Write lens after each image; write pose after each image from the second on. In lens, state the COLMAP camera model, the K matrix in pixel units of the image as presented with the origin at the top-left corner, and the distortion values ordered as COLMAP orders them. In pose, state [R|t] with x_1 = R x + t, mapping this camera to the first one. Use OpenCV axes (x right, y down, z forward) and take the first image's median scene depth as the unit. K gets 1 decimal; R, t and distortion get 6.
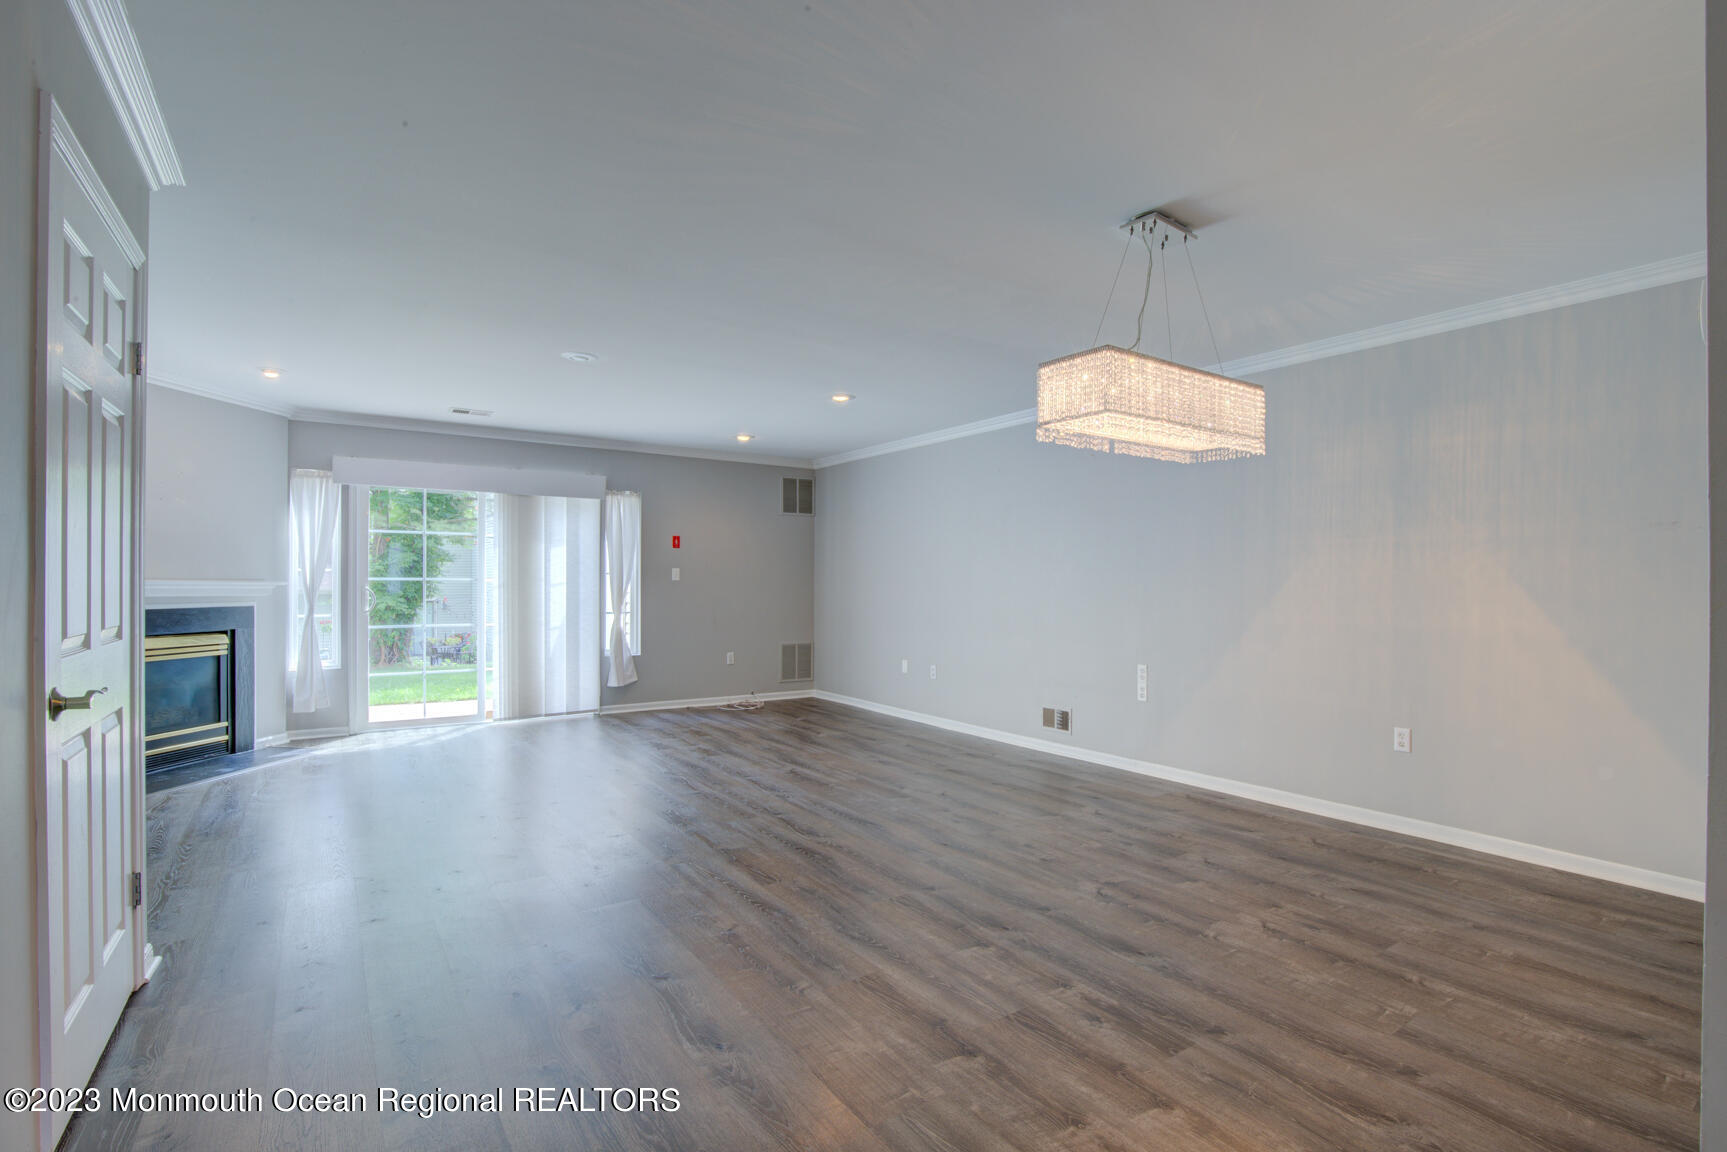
lens RADIAL K [[800.0, 0, 866.7], [0, 800.0, 585.2], [0, 0, 1]] dist [-0.033912, 0.005298]
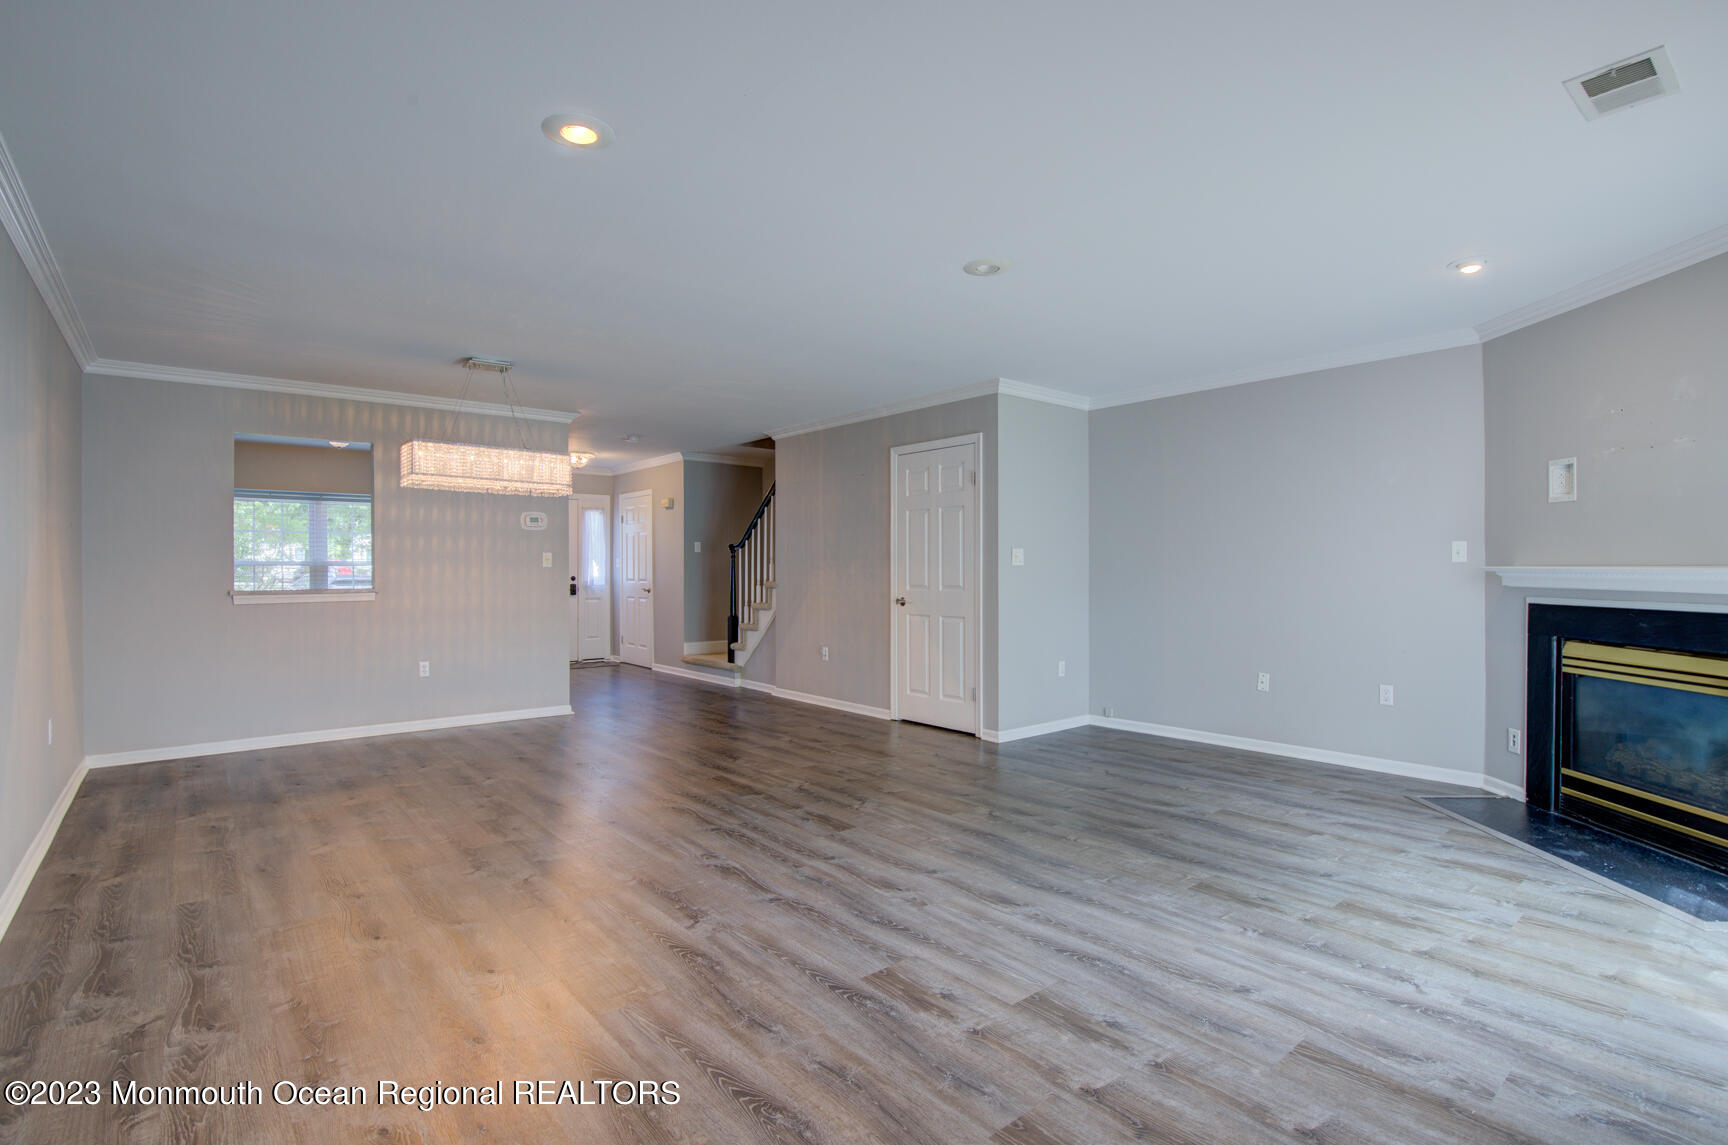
lens RADIAL K [[800.5, 0, 867.3], [0, 800.5, 597.3], [0, 0, 1]] dist [-0.033912, 0.005298]
pose [[-0.994305, 0.000382, -0.106576, -0.142767], [-0.003569, 0.999313, 0.036877, -0.002273], [0.106516, 0.037047, -0.993621, 1.455883]]
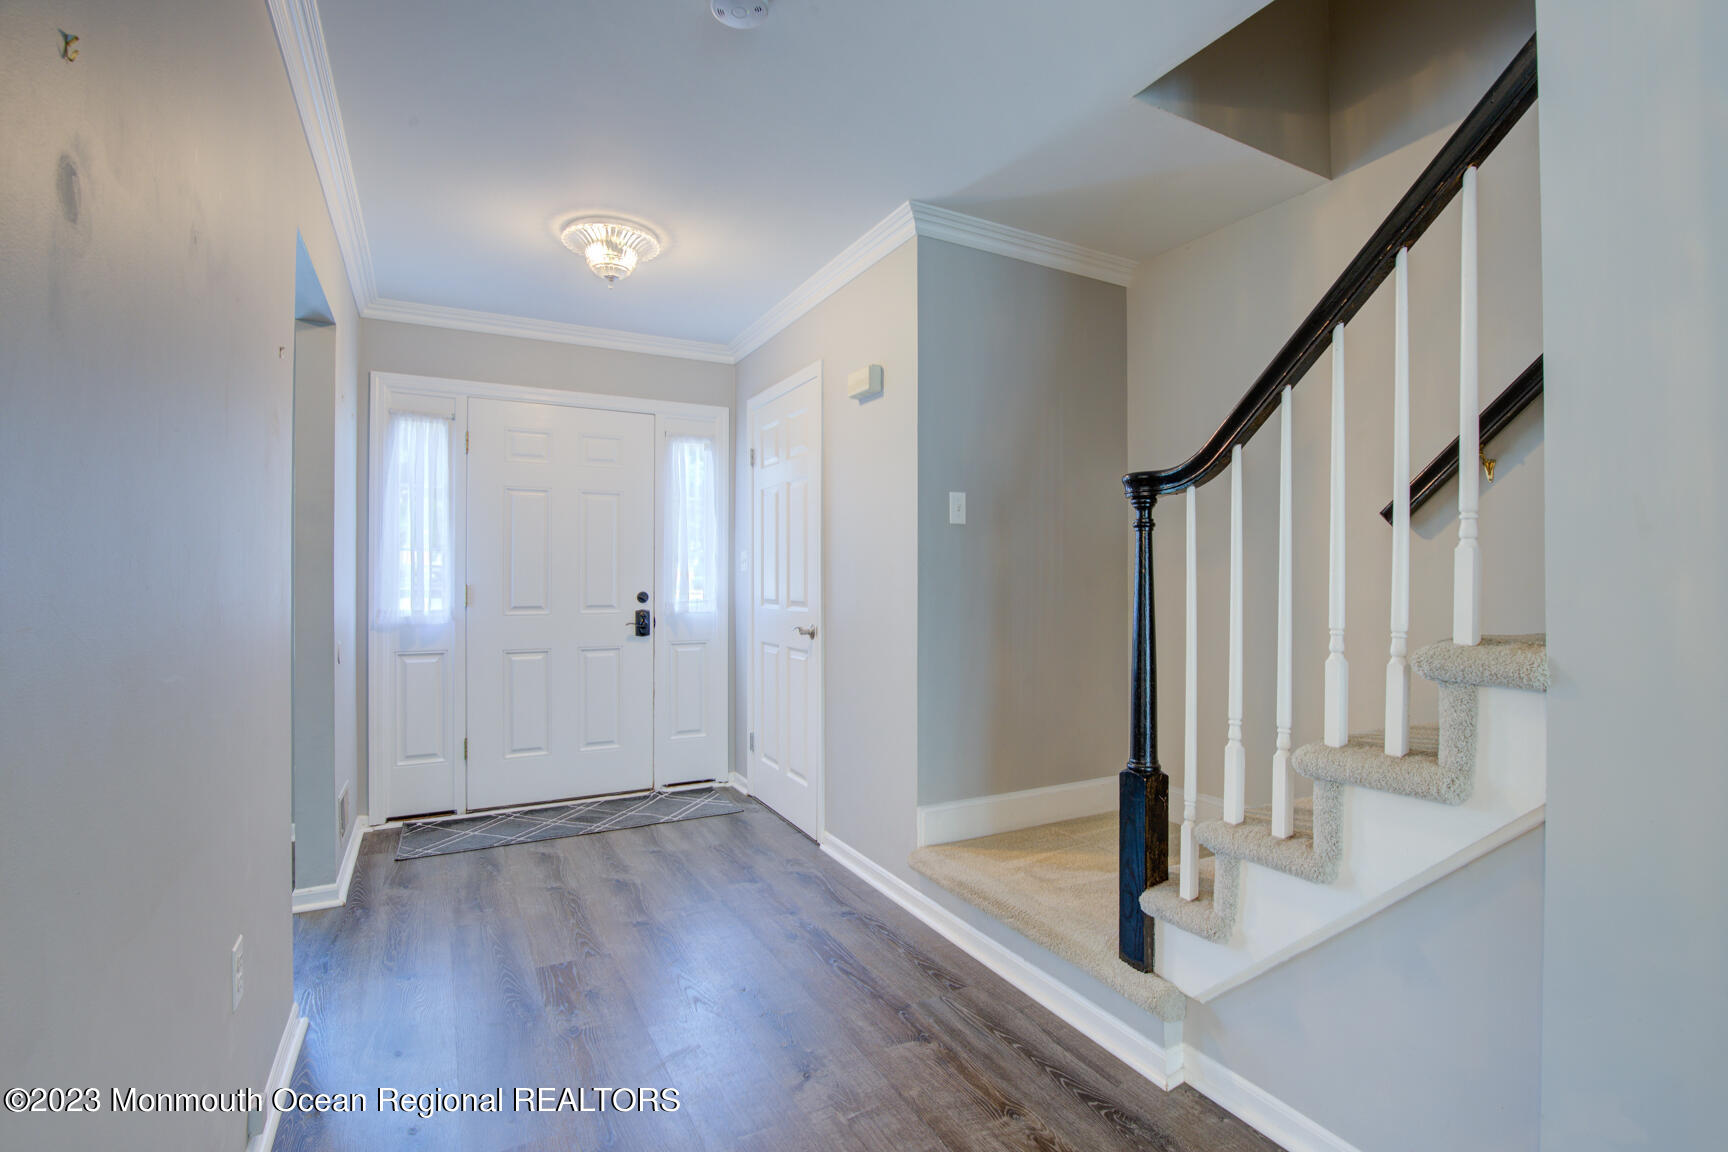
lens RADIAL K [[800.5, 0, 861.9], [0, 800.5, 575.1], [0, 0, 1]] dist [-0.033912, 0.005298]
pose [[-0.993963, -0.000815, 0.109716, 0.039257], [-0.000638, 0.999998, 0.001649, 0.000553], [-0.109717, 0.001569, -0.993962, 0.281332]]
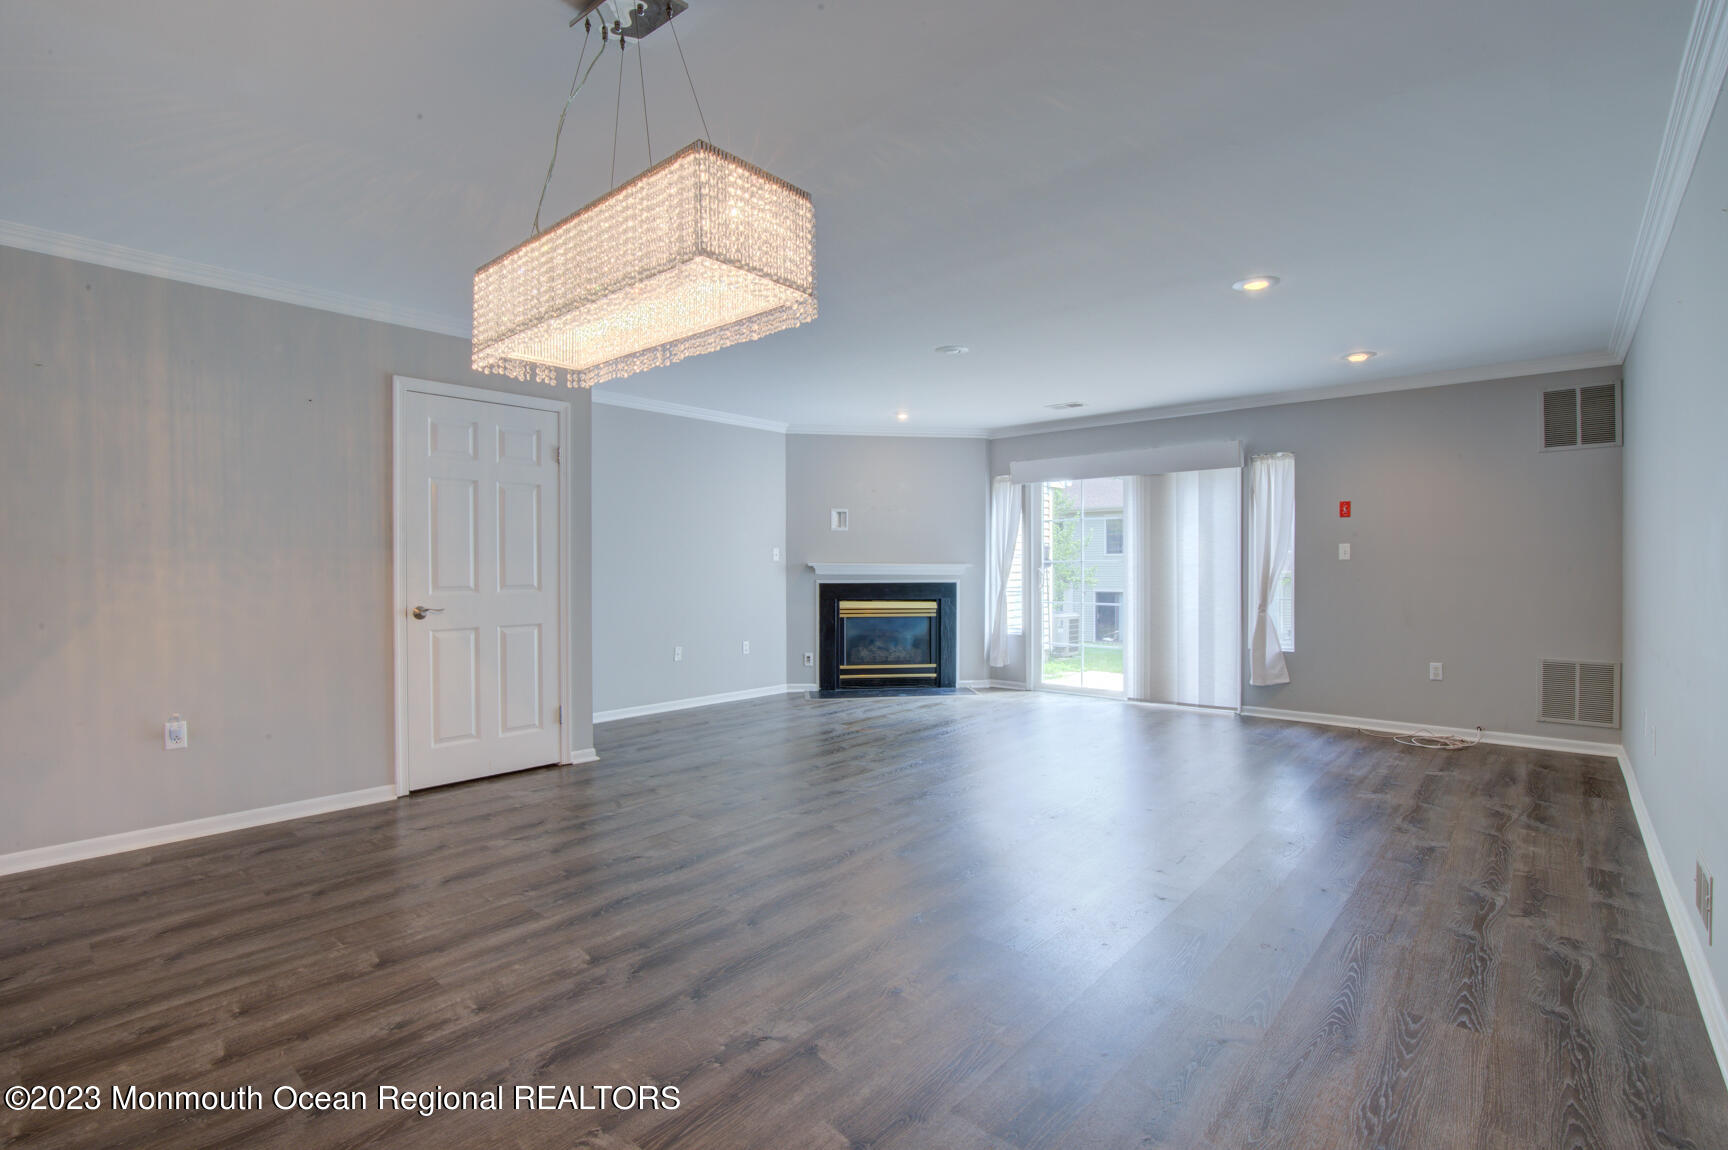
lens RADIAL K [[800.5, 0, 878.5], [0, 800.5, 563.0], [0, 0, 1]] dist [-0.033912, 0.005298]
pose [[0.255394, -0.007798, -0.966806, 0.539960], [-0.000514, 0.999966, -0.008201, 0.005356], [0.966837, 0.002592, 0.255381, 0.532883]]
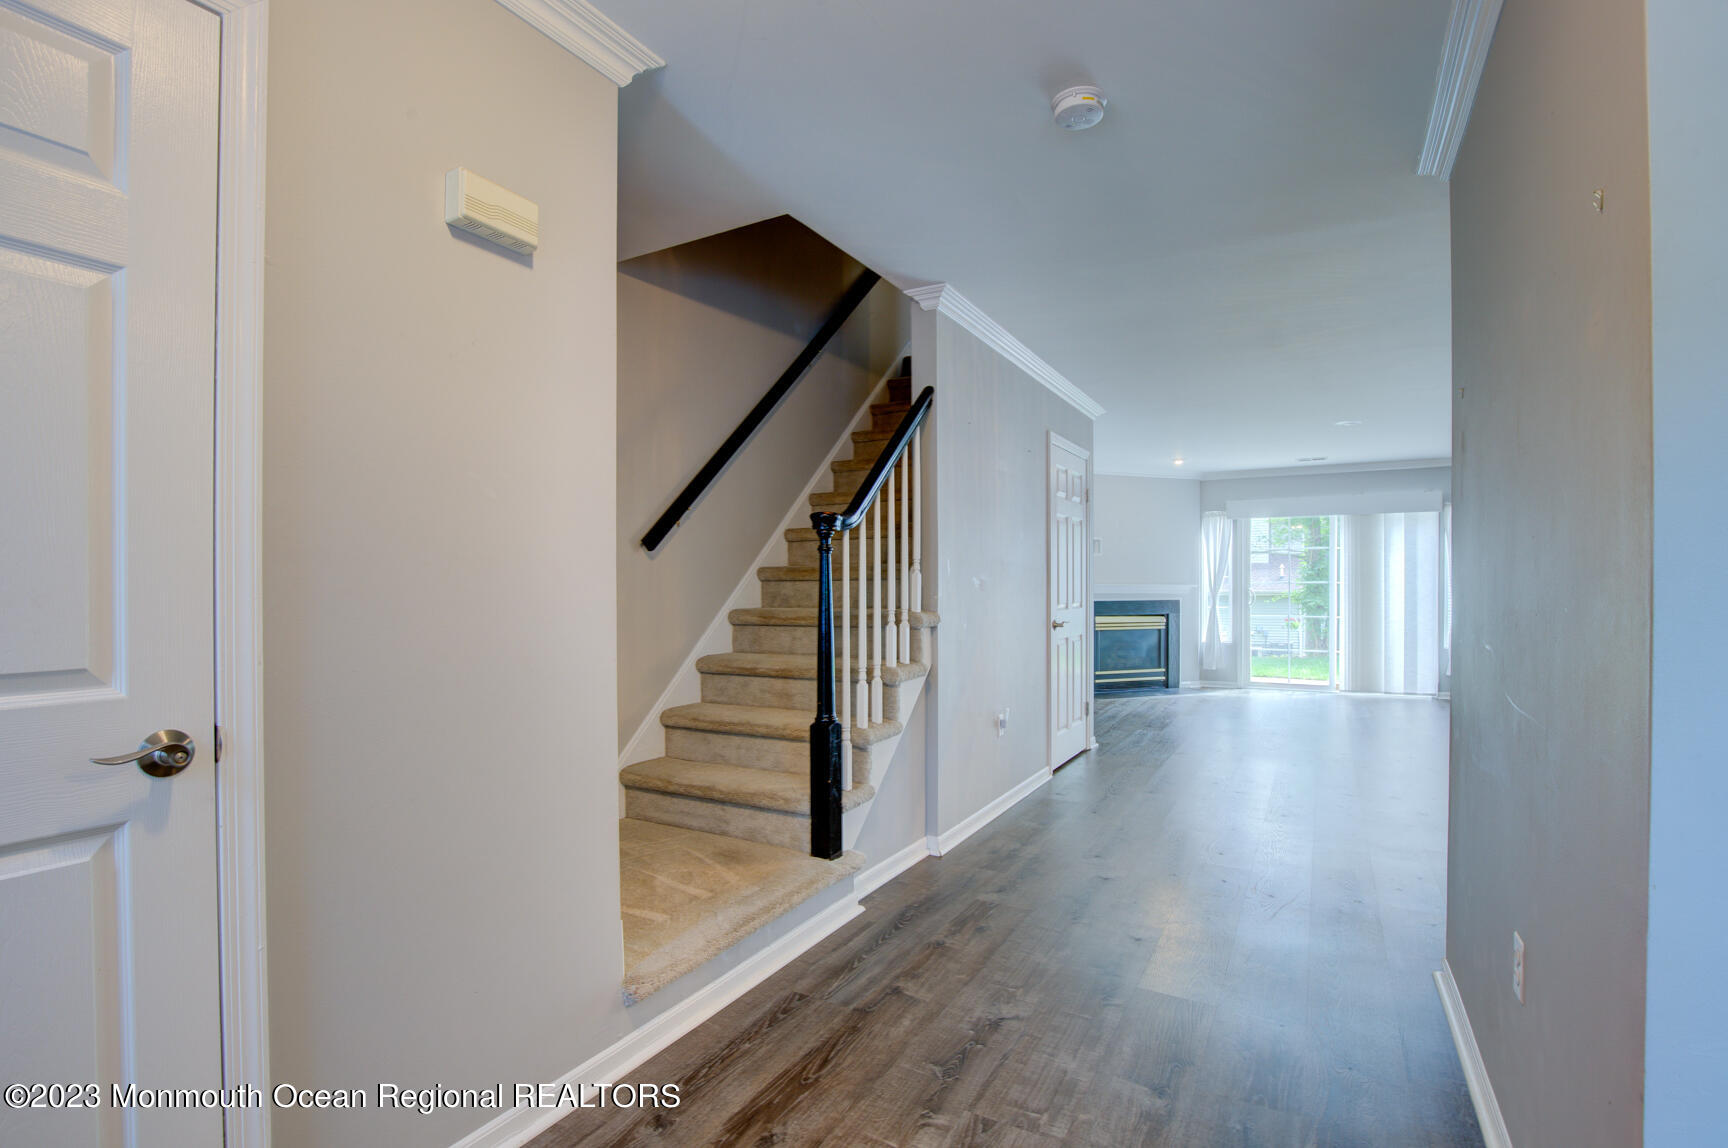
lens RADIAL K [[800.5, 0, 874.8], [0, 800.5, 598.0], [0, 0, 1]] dist [-0.033912, 0.005298]
pose [[0.439870, 0.008800, -0.898018, 0.436979], [0.001616, 0.999943, 0.010590, 0.004381], [0.898060, -0.006110, 0.439830, -0.302518]]
